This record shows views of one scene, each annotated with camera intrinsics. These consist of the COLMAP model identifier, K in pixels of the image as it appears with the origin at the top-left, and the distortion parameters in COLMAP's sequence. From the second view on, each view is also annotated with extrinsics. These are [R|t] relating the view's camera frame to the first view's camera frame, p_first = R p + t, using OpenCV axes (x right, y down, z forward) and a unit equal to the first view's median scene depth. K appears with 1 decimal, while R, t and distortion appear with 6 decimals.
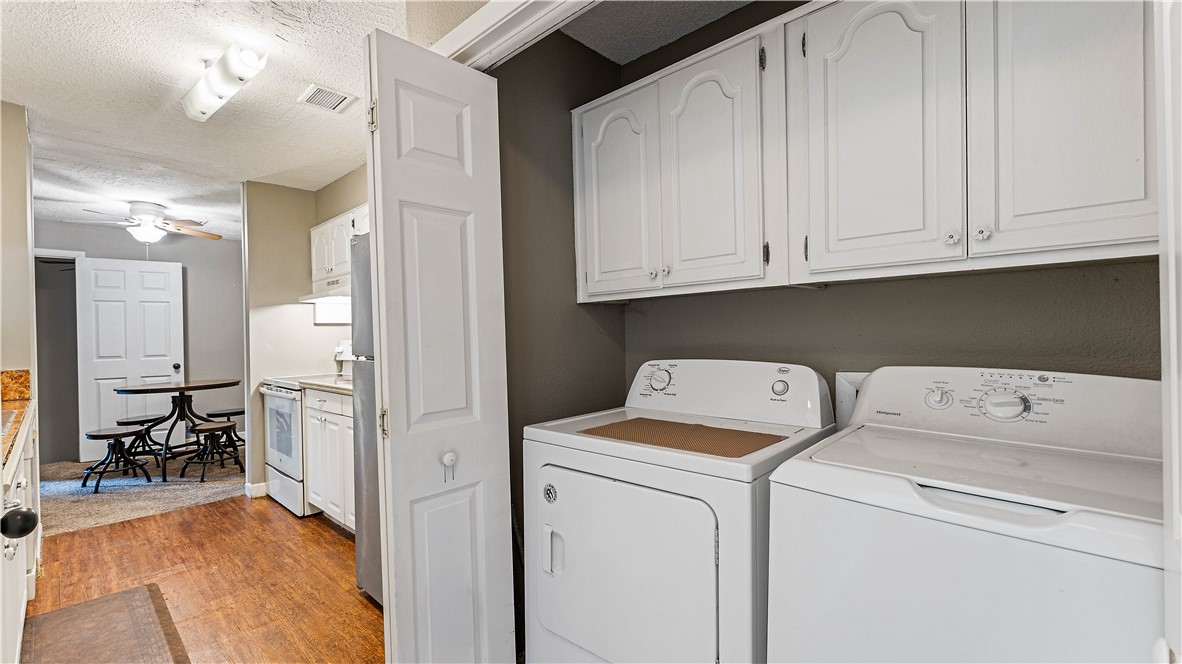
lens RADIAL K [[500.6, 0, 585.6], [0, 500.6, 333.7], [0, 0, 1]] dist [-0.000201, 0.000264]
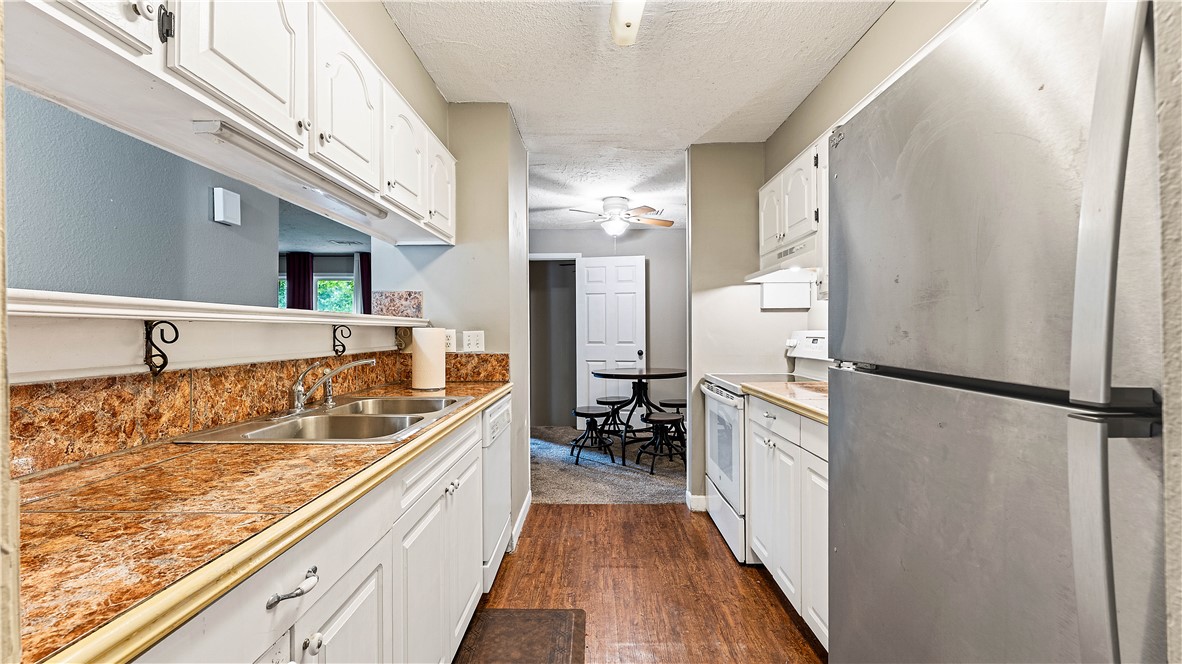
lens RADIAL K [[500.6, 0, 585.6], [0, 500.6, 333.7], [0, 0, 1]] dist [-0.000201, 0.000264]
pose [[0.673173, 0.019600, -0.739226, -0.148136], [-0.007013, 0.999773, 0.020123, 0.004633], [0.739452, -0.008362, 0.673157, 0.270773]]
